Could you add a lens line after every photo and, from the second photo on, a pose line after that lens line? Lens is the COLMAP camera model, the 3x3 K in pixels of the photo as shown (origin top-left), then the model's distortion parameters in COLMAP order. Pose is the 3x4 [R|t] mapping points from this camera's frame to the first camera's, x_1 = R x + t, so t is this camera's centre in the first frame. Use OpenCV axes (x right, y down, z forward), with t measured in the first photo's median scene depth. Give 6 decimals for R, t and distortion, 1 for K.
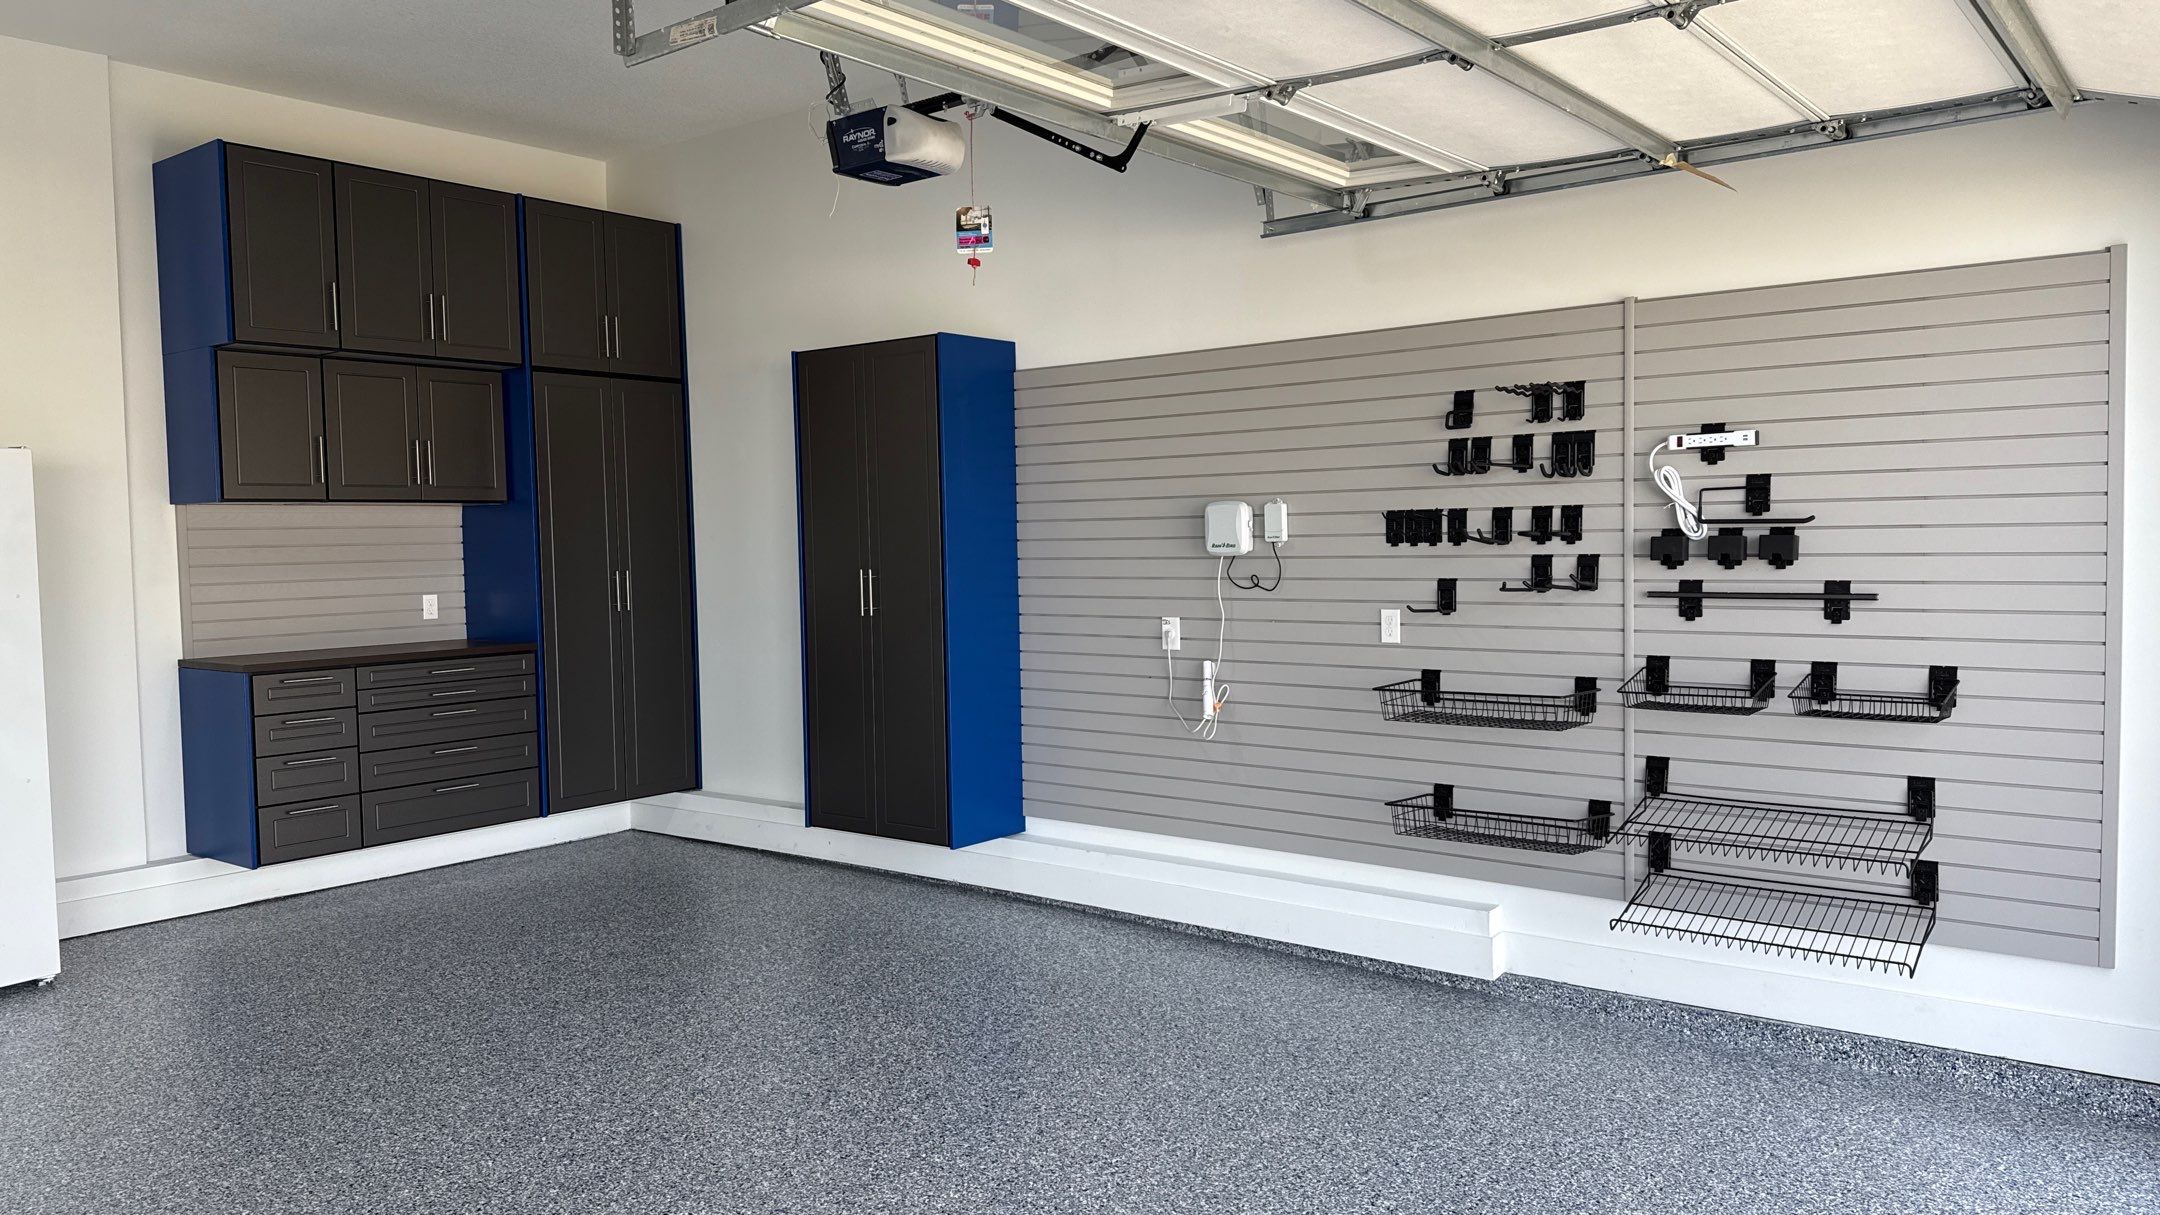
lens RADIAL K [[1627.2, 0, 1121.8], [0, 1627.2, 622.5], [0, 0, 1]] dist [0.066156, -0.091678]
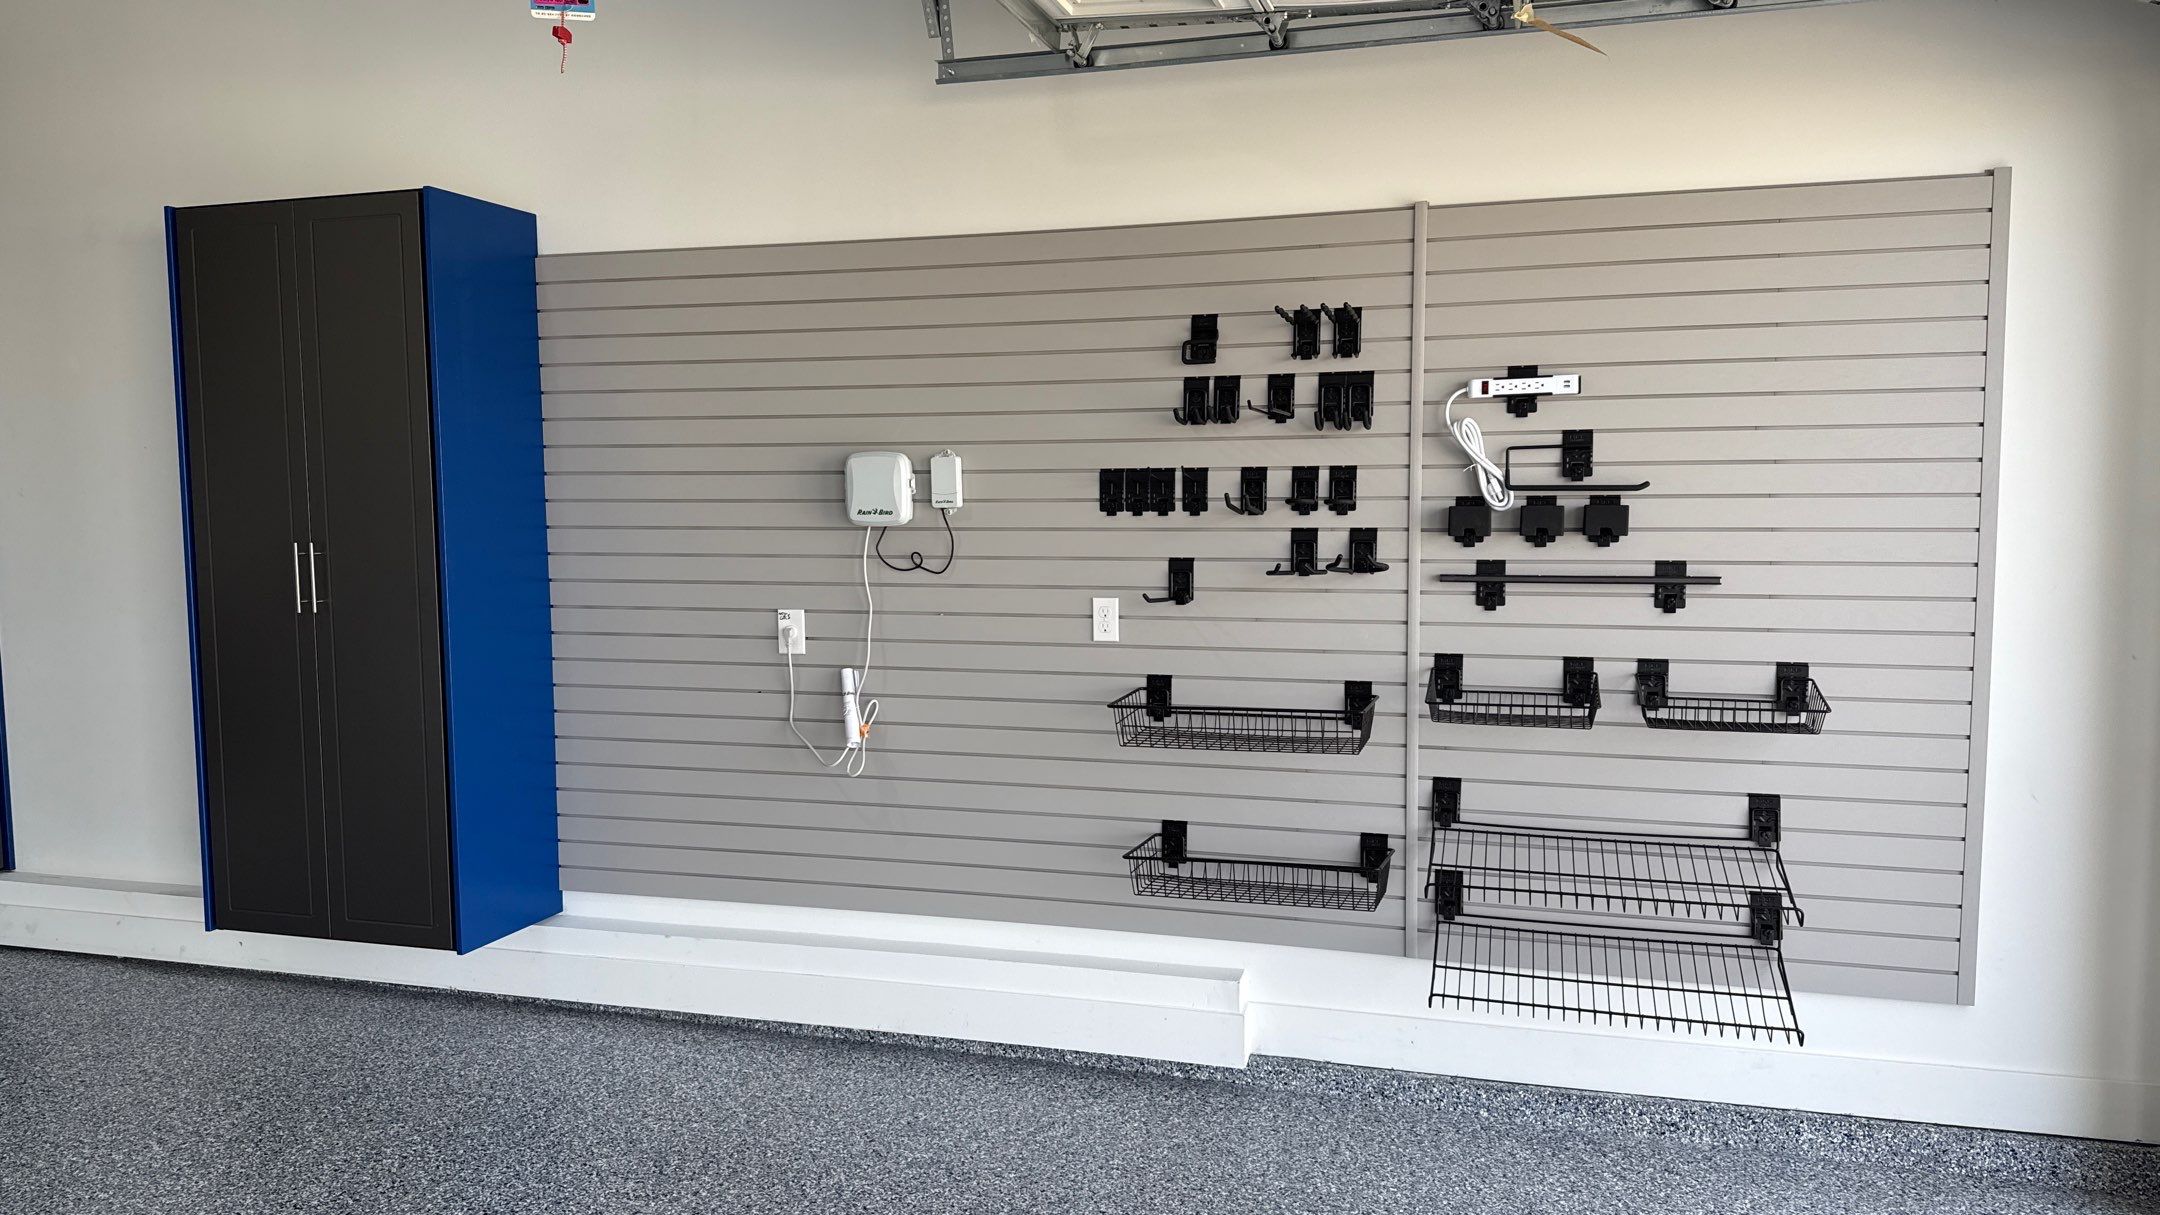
lens RADIAL K [[1627.2, 0, 1184.5], [0, 1627.2, 632.1], [0, 0, 1]] dist [0.066156, -0.091678]
pose [[0.927824, -0.020368, 0.372463, -0.085069], [0.009840, 0.999497, 0.030146, -0.014578], [-0.372890, -0.024306, 0.927557, 0.278075]]
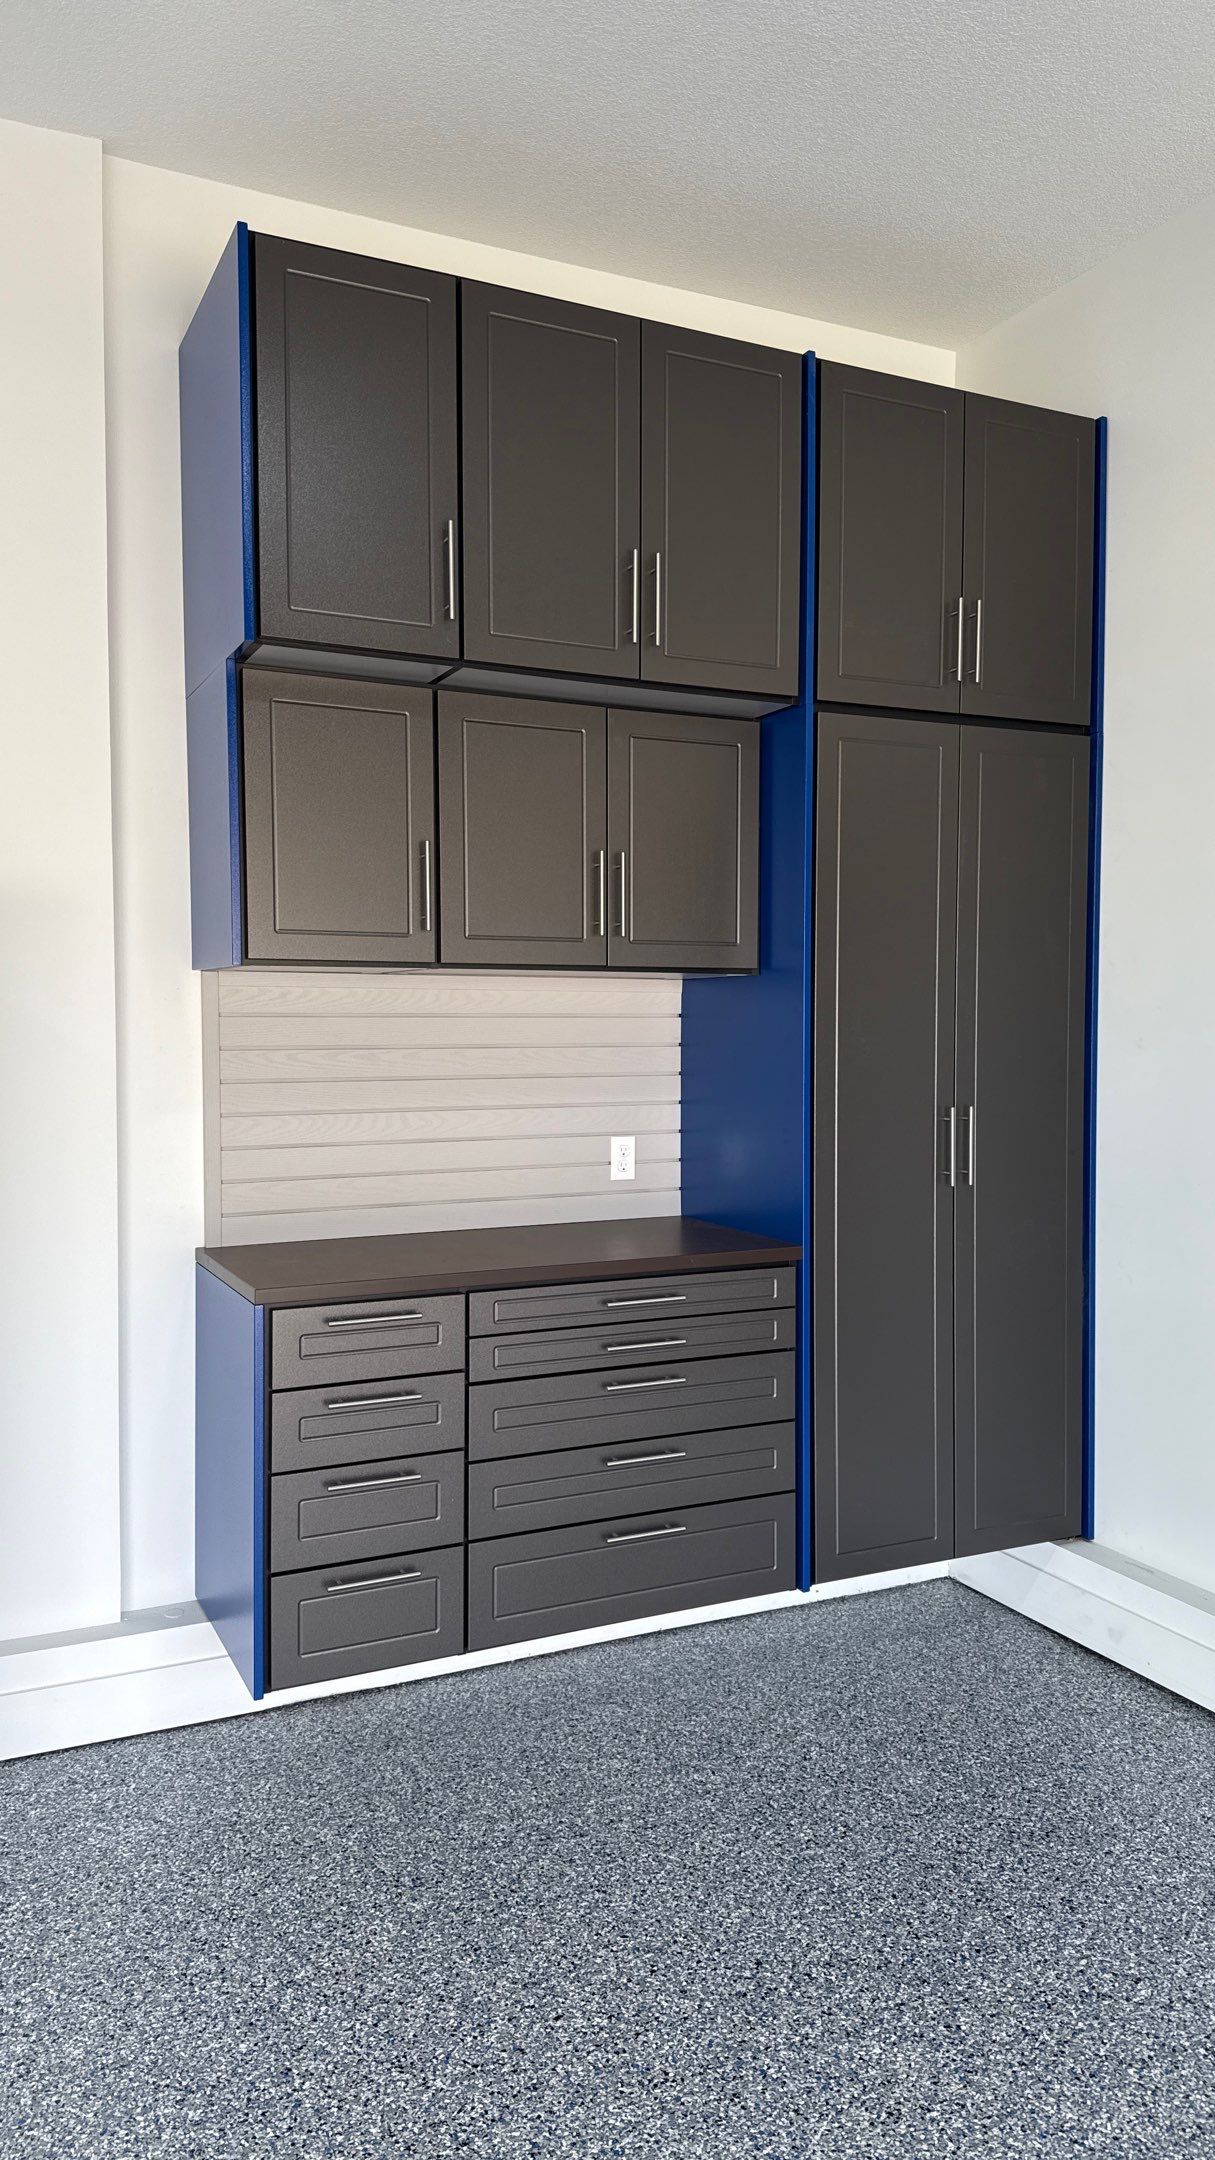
lens RADIAL K [[1627.2, 0, 611.4], [0, 1627.2, 1081.2], [0, 0, 1]] dist [0.066156, -0.091678]
pose [[0.901980, 0.035742, -0.430297, -0.210465], [-0.040756, 0.999166, -0.002439, -0.038470], [0.429851, 0.019737, 0.902684, 0.559575]]
